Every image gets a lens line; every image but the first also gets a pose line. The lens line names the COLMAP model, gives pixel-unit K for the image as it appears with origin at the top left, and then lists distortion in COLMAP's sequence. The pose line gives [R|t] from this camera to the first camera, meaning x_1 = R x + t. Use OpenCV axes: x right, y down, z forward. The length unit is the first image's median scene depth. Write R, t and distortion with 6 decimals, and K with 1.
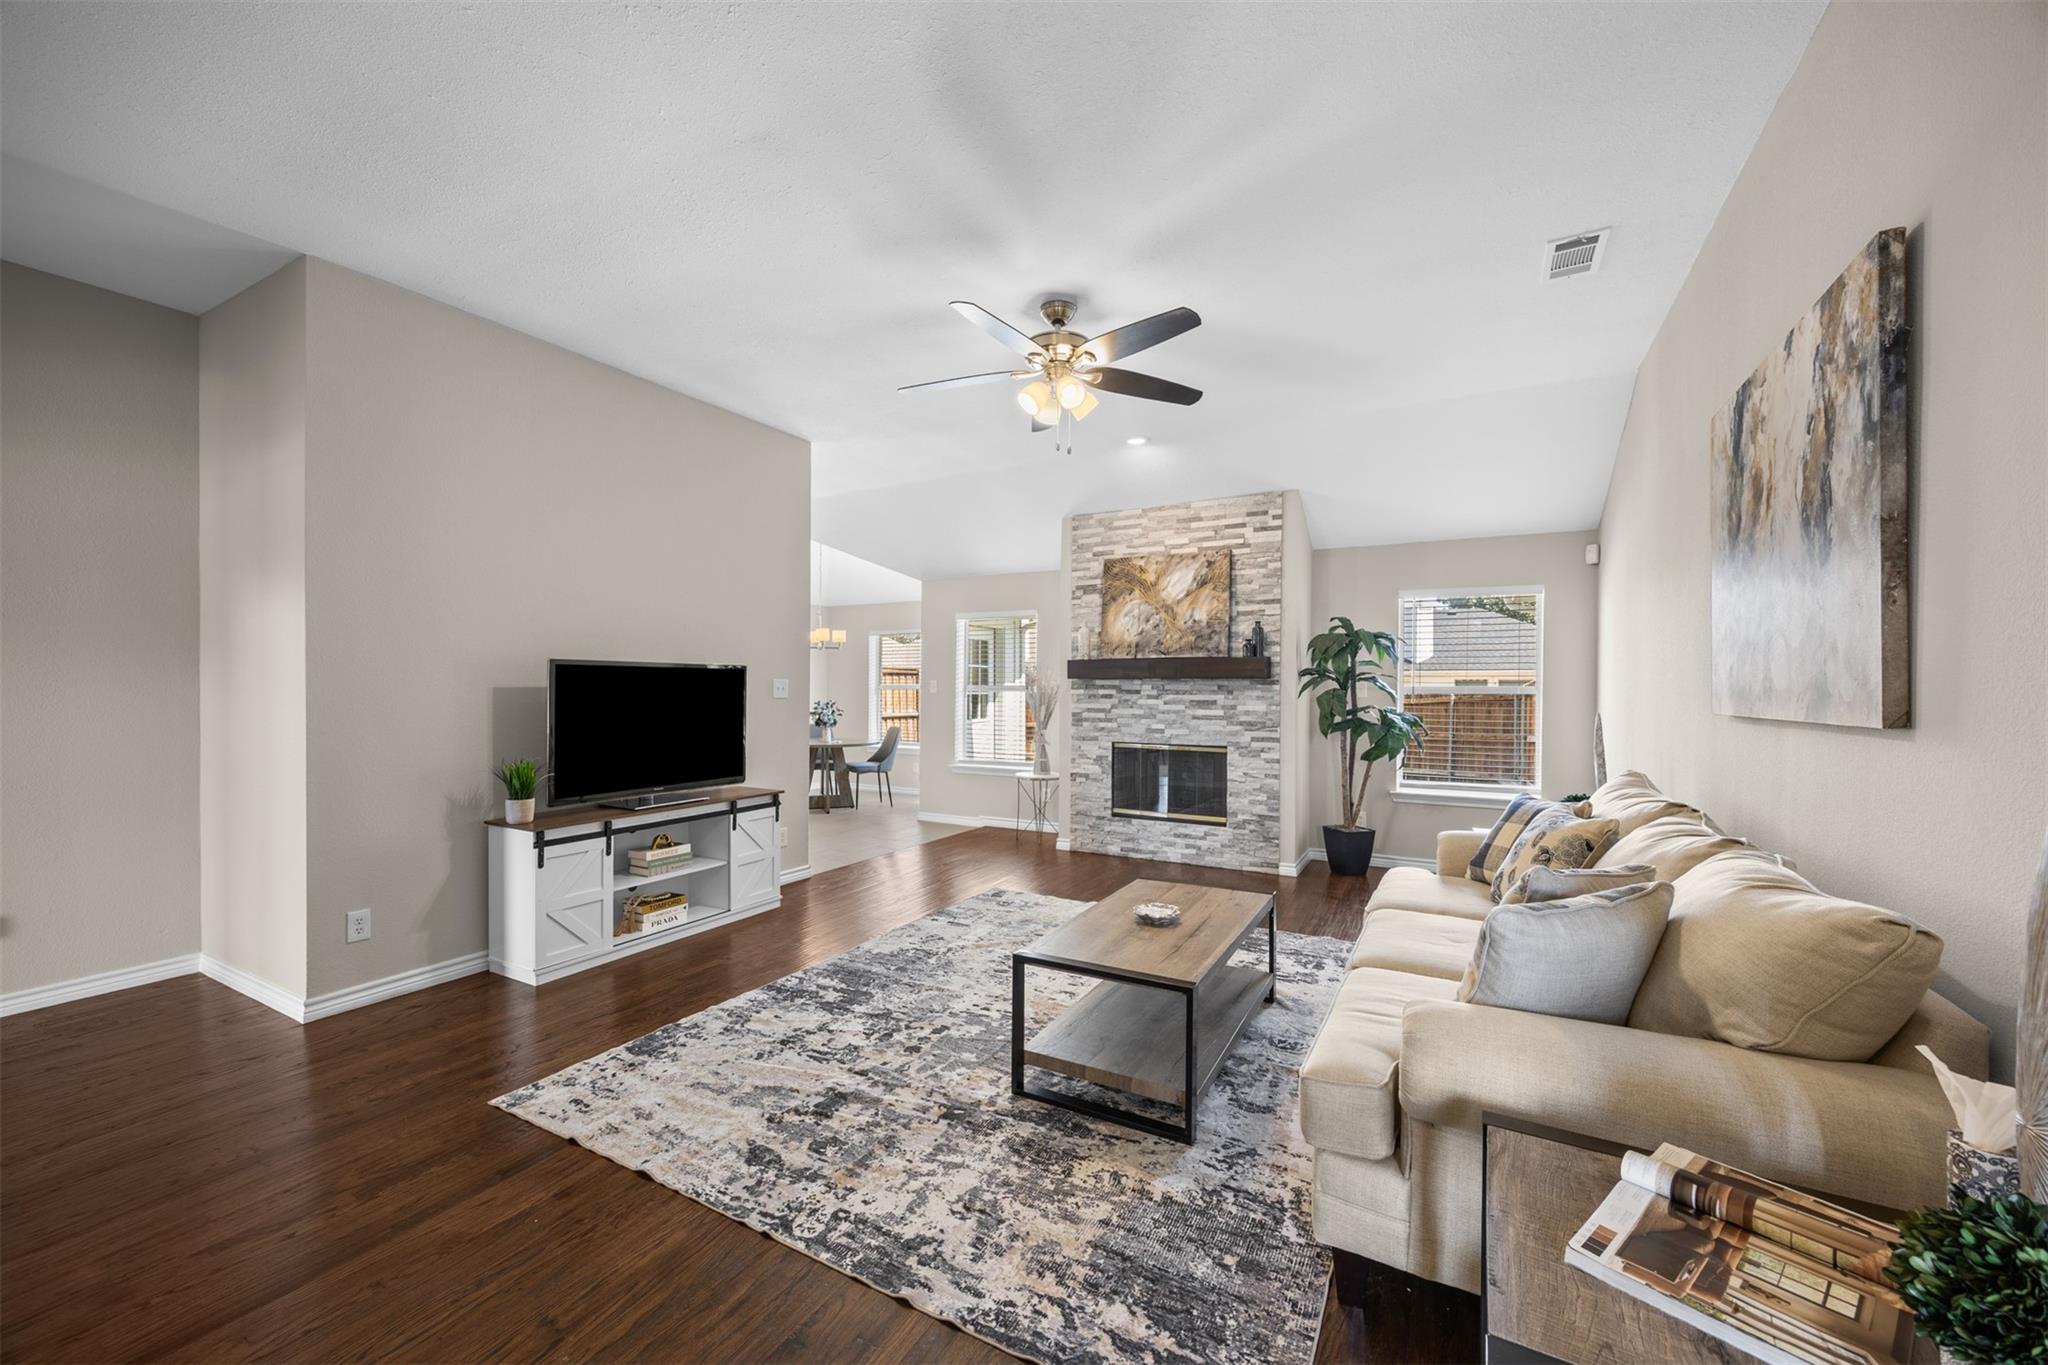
lens RADIAL K [[789.3, 0, 1024.0], [0, 789.3, 682.5], [0, 0, 1]] dist [-0.001787, -0.000023]
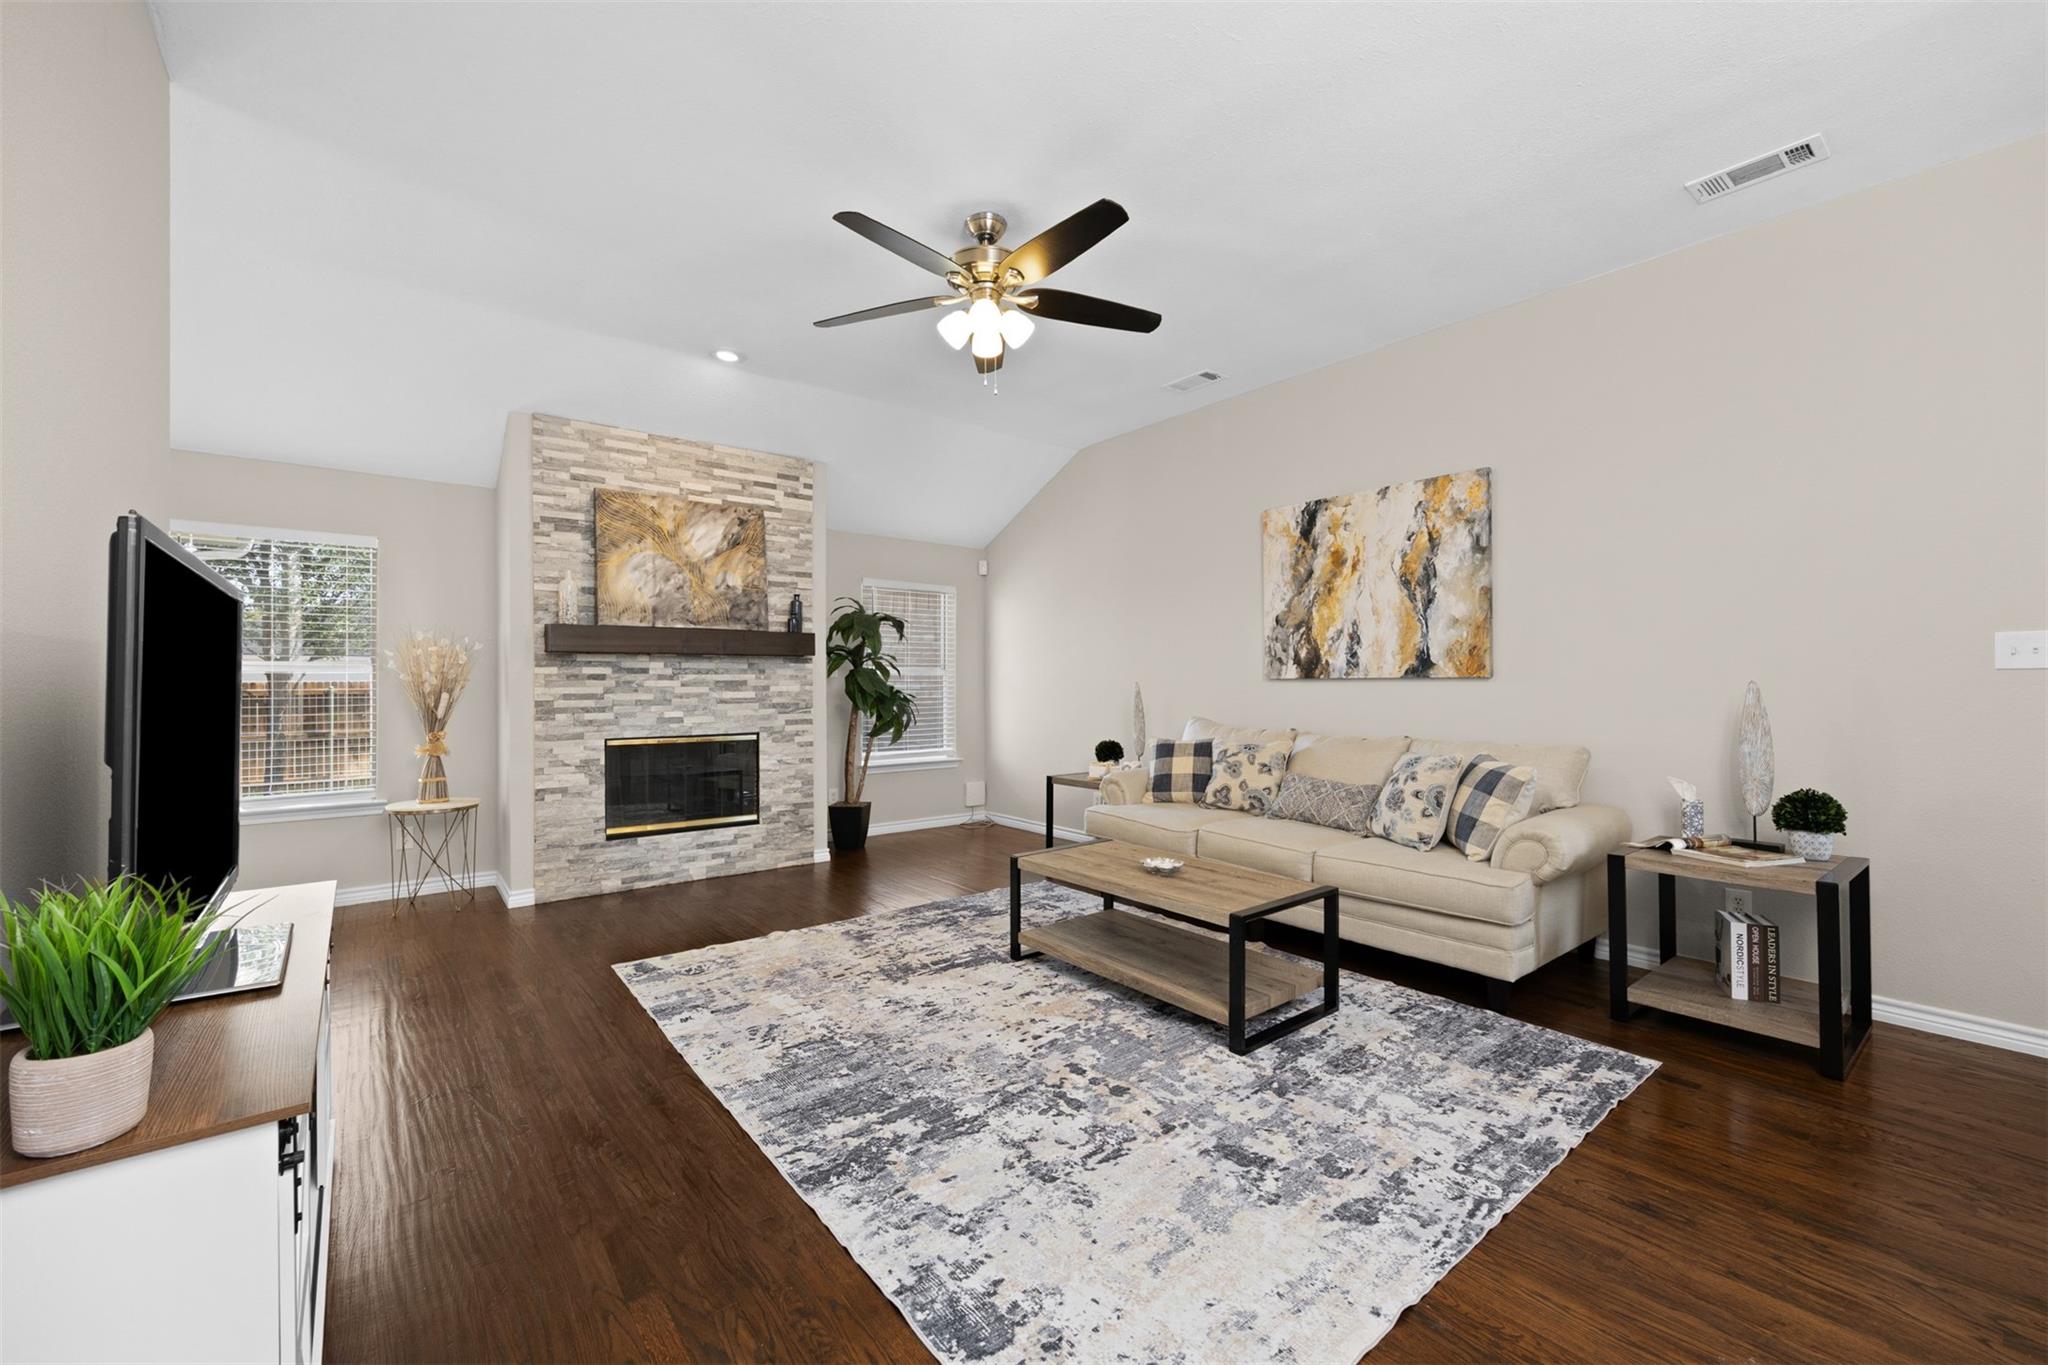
lens RADIAL K [[816.8, 0, 1020.2], [0, 816.8, 674.1], [0, 0, 1]] dist [-0.001560, -0.000012]
pose [[0.377230, 0.003024, 0.926115, -0.490877], [-0.002841, 0.999994, -0.002108, 0.017090], [-0.926115, -0.001836, 0.377236, 0.393929]]
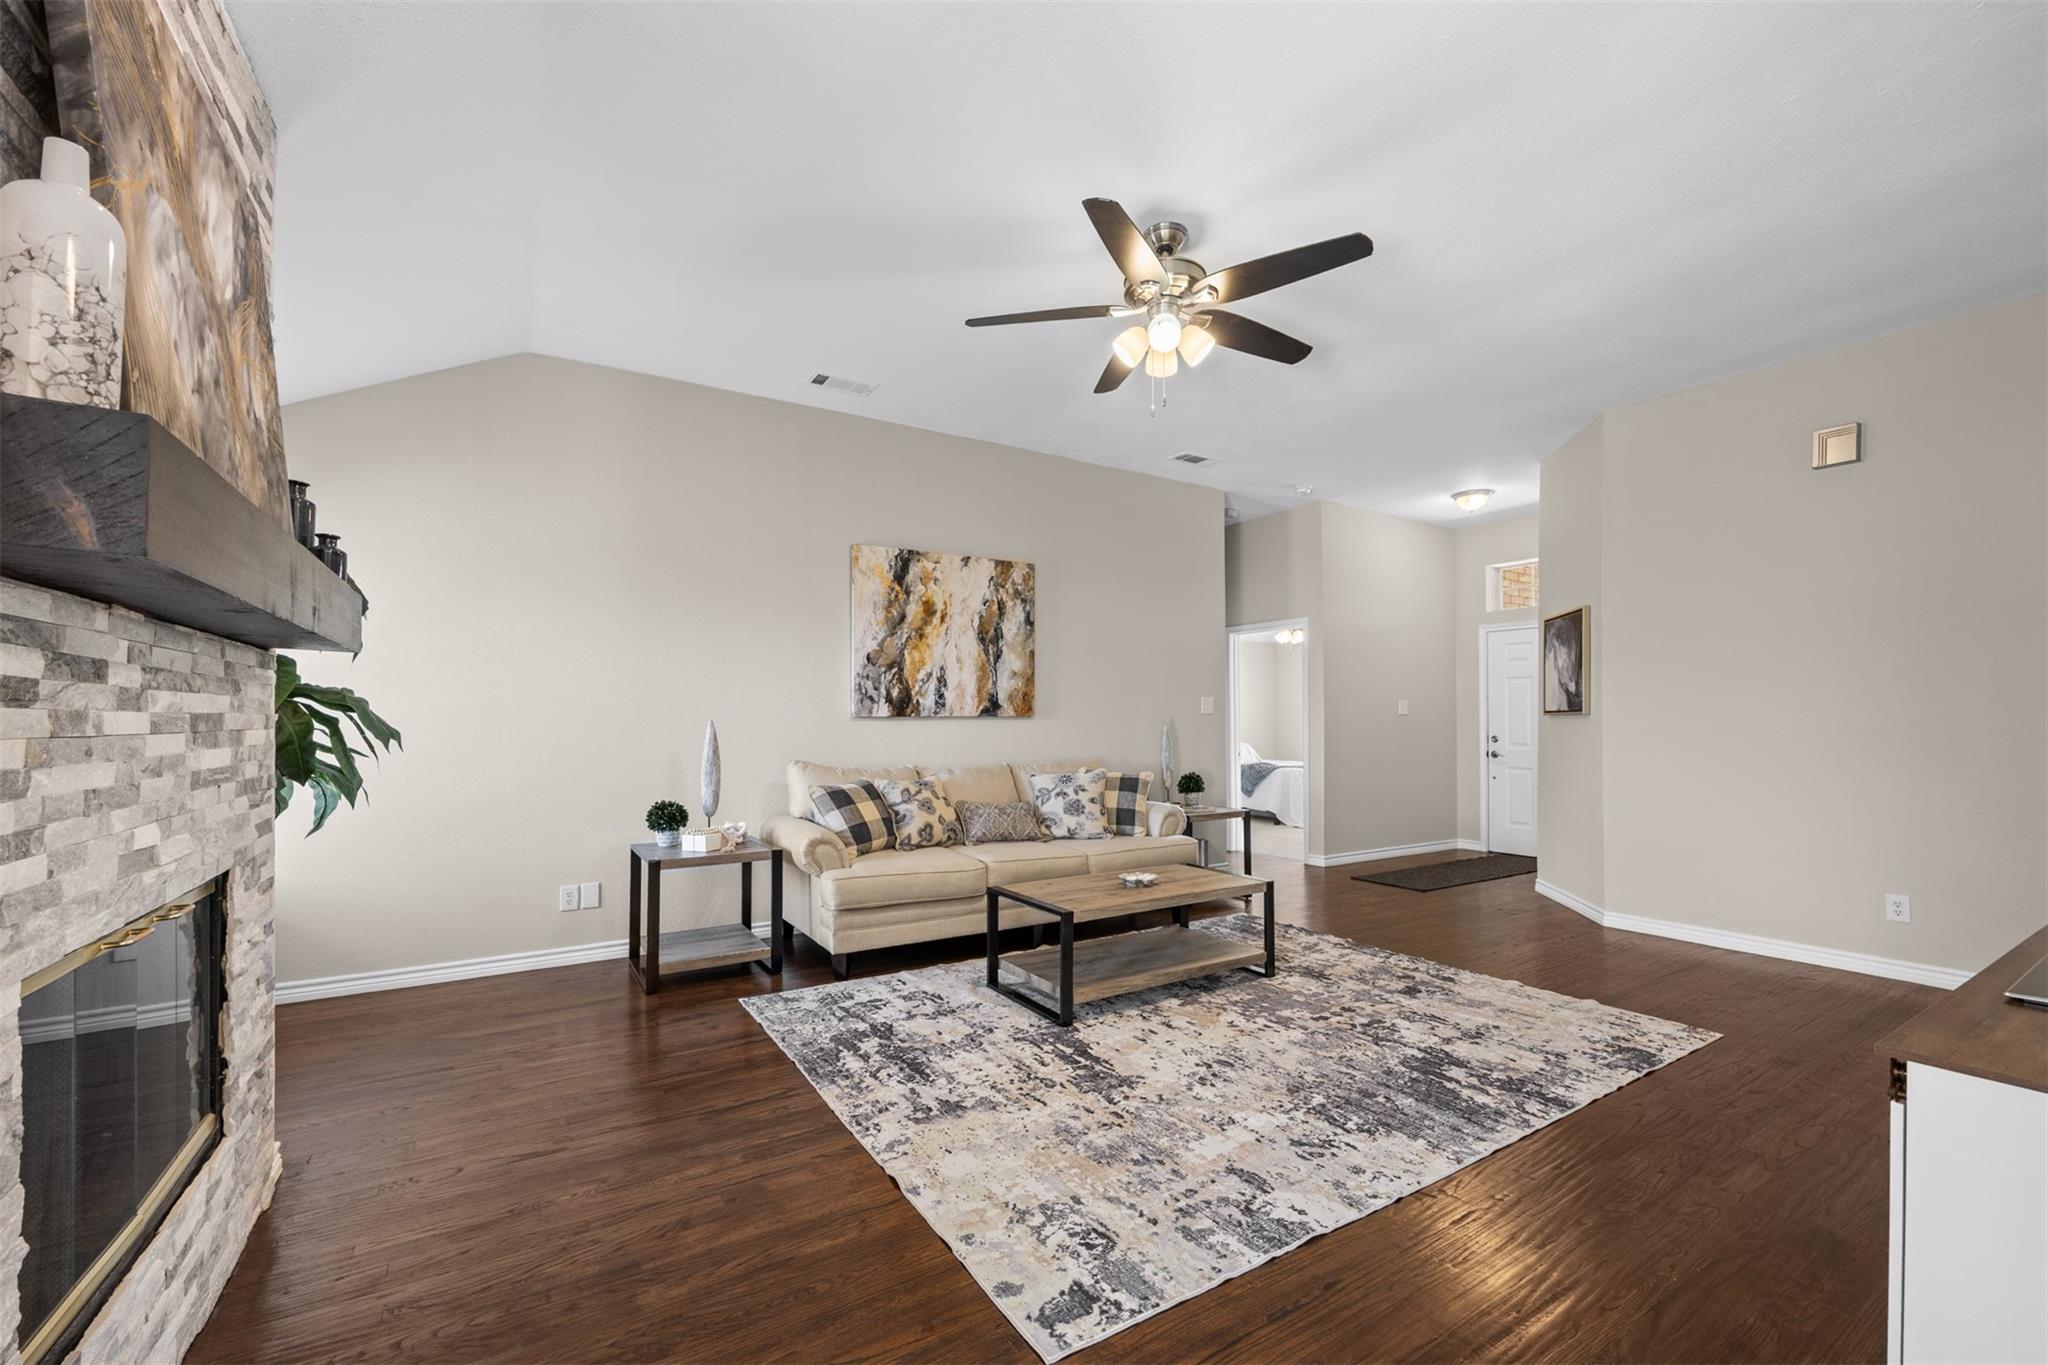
lens RADIAL K [[831.2, 0, 1026.1], [0, 831.2, 729.1], [0, 0, 1]] dist [-0.001501, -0.000027]
pose [[-0.876045, -0.003642, 0.482216, -0.157805], [-0.002694, 0.999993, 0.002660, 0.029584], [-0.482222, 0.001031, -0.876048, 1.154367]]
